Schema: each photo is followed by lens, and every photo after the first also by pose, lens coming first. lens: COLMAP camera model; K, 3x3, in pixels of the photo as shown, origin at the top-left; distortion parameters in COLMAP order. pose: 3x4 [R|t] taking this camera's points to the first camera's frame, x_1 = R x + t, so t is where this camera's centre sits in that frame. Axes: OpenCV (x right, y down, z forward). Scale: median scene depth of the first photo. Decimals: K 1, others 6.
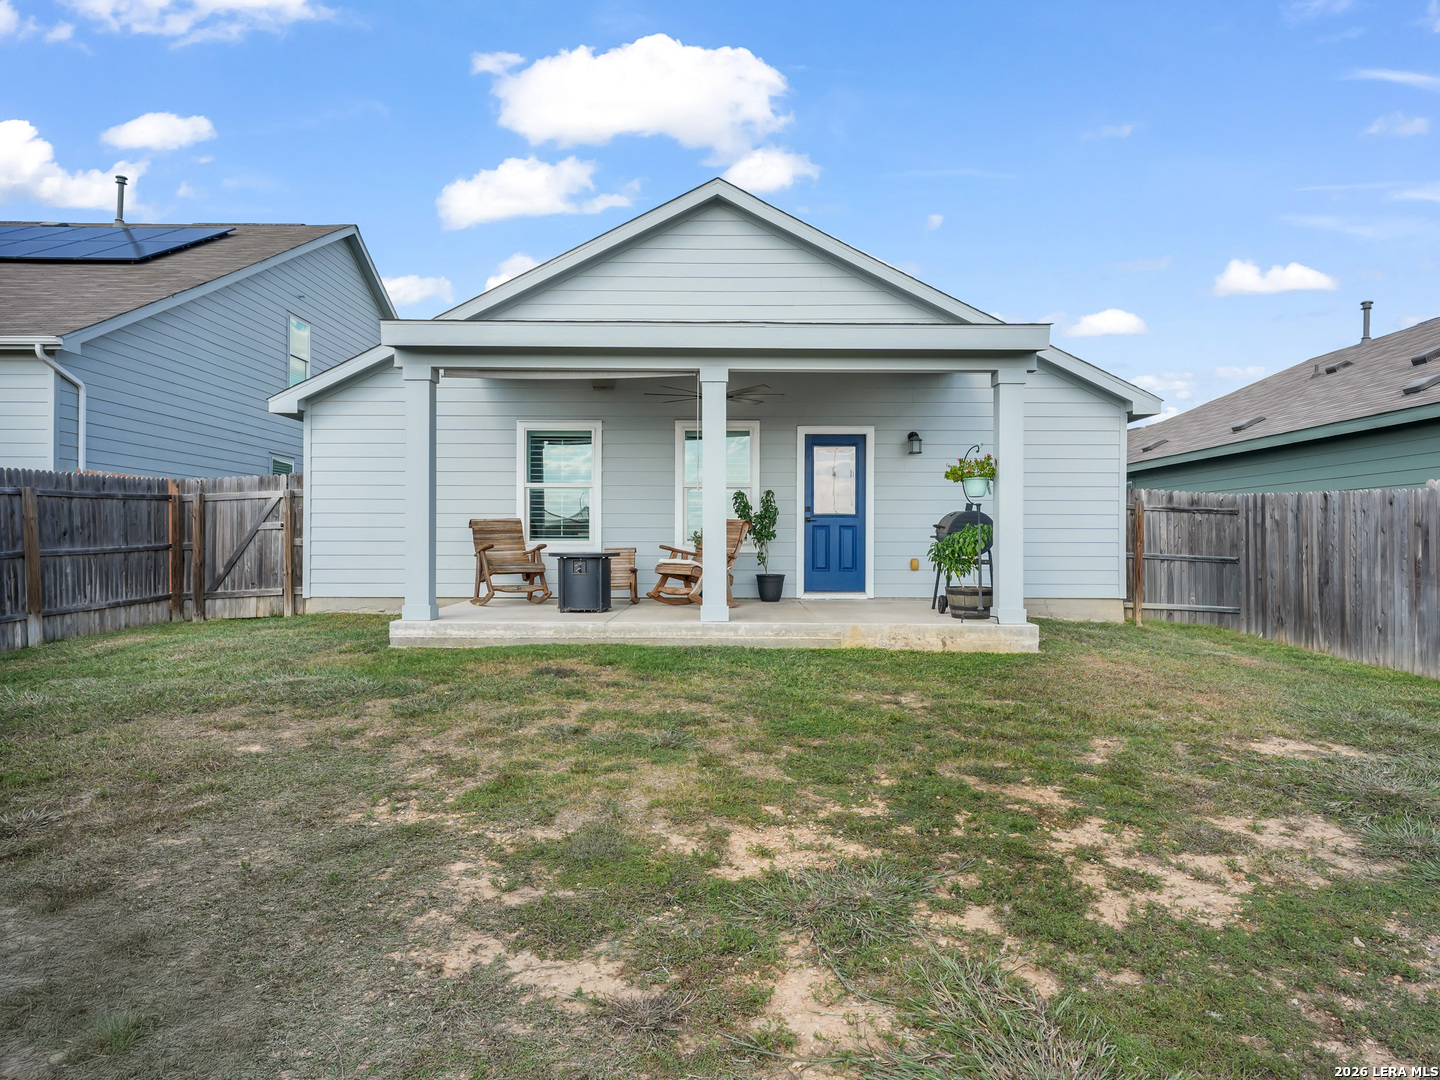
lens RADIAL K [[917.6, 0, 720.0], [0, 917.6, 540.0], [0, 0, 1]] dist [0.005660, 0.001484]
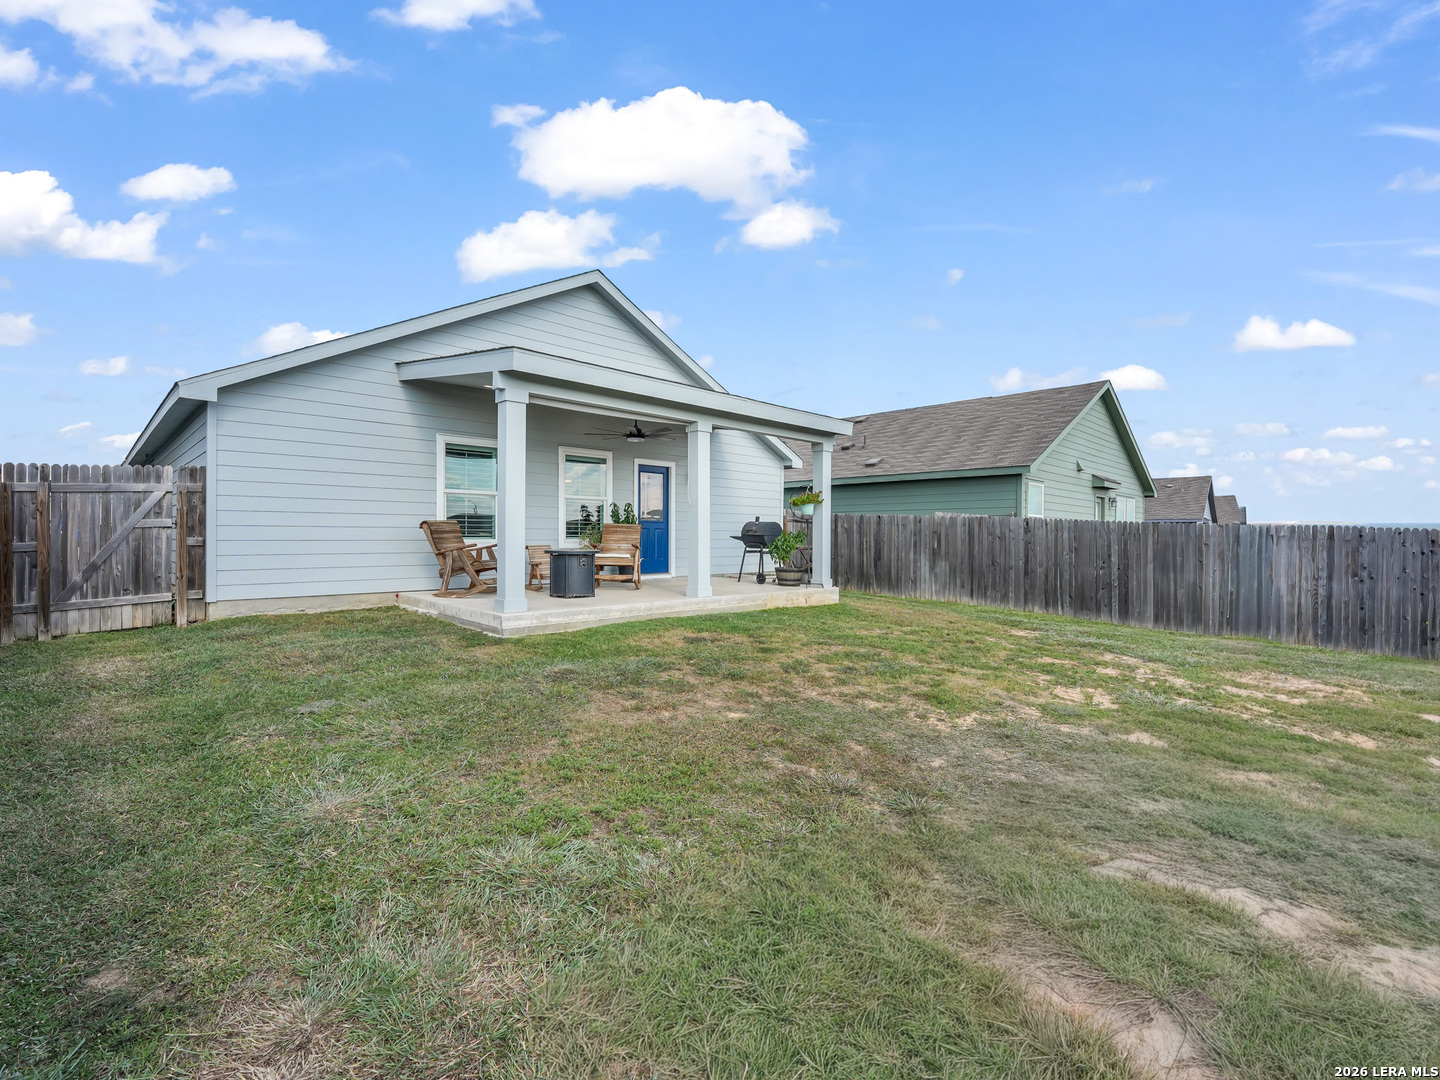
lens RADIAL K [[663.5, 0, 720.0], [0, 663.5, 540.0], [0, 0, 1]] dist [-0.030444, 0.004189]
pose [[0.721553, -0.003641, 0.692350, -0.533567], [-0.005825, 0.999919, 0.011329, -0.009827], [-0.692335, -0.012208, 0.721473, 0.171289]]
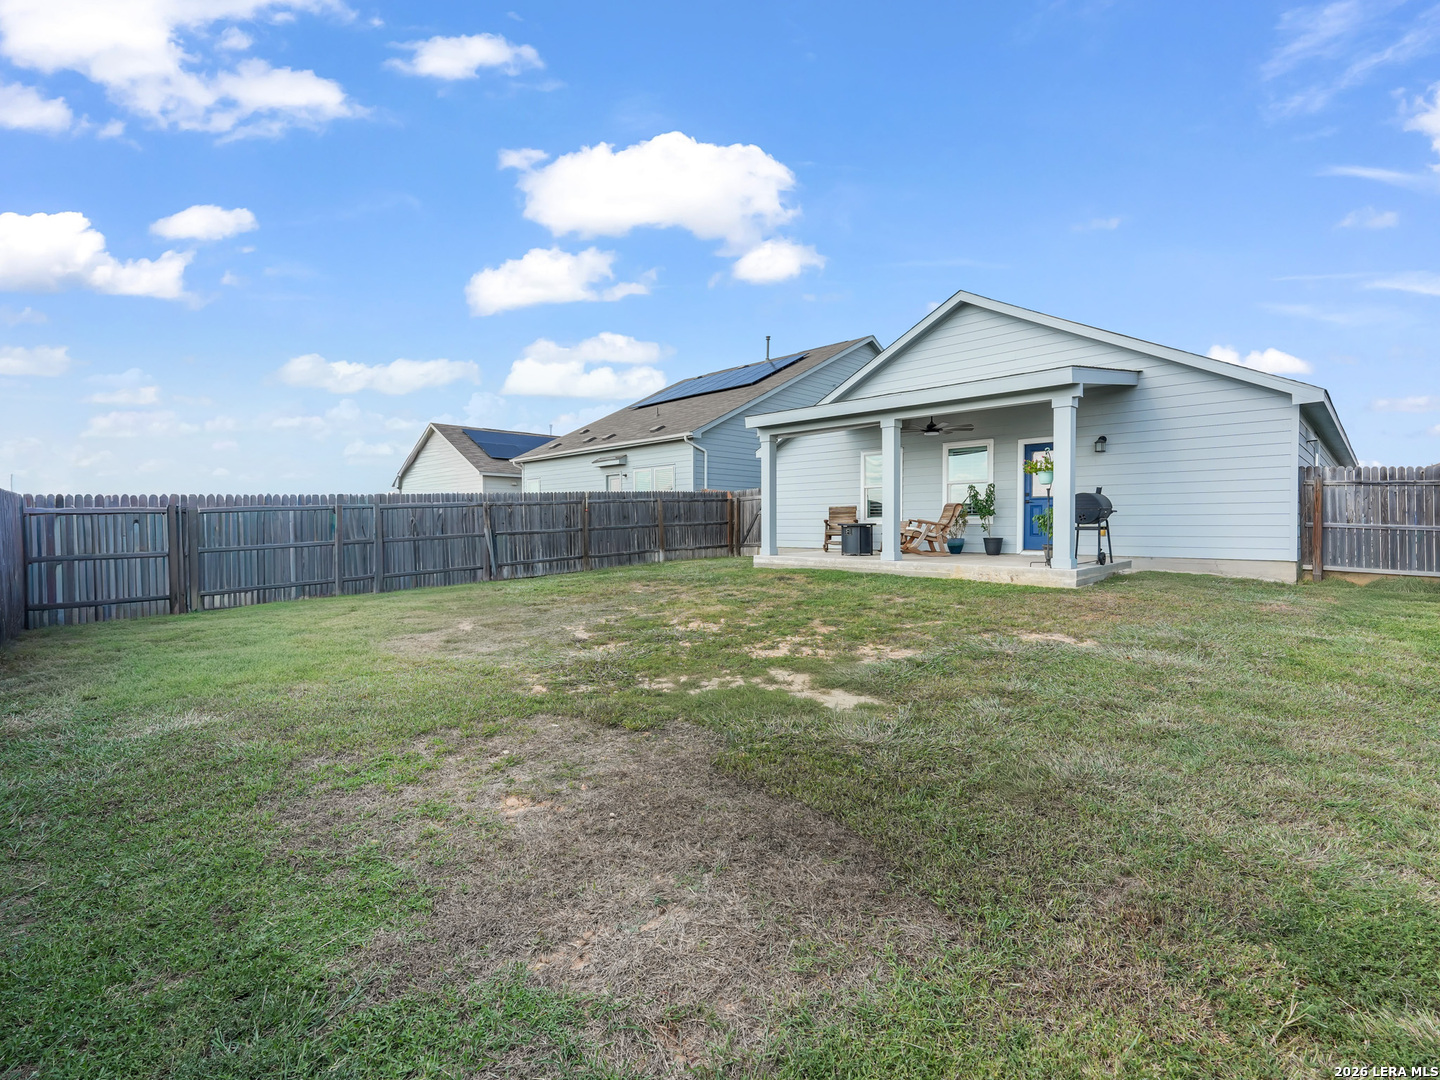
lens RADIAL K [[663.5, 0, 720.0], [0, 663.5, 540.0], [0, 0, 1]] dist [-0.030444, 0.004189]
pose [[0.694898, 0.011661, -0.719014, 0.525027], [0.007007, 0.999711, 0.022985, 0.012158], [0.719074, -0.021011, 0.694616, -0.106643]]
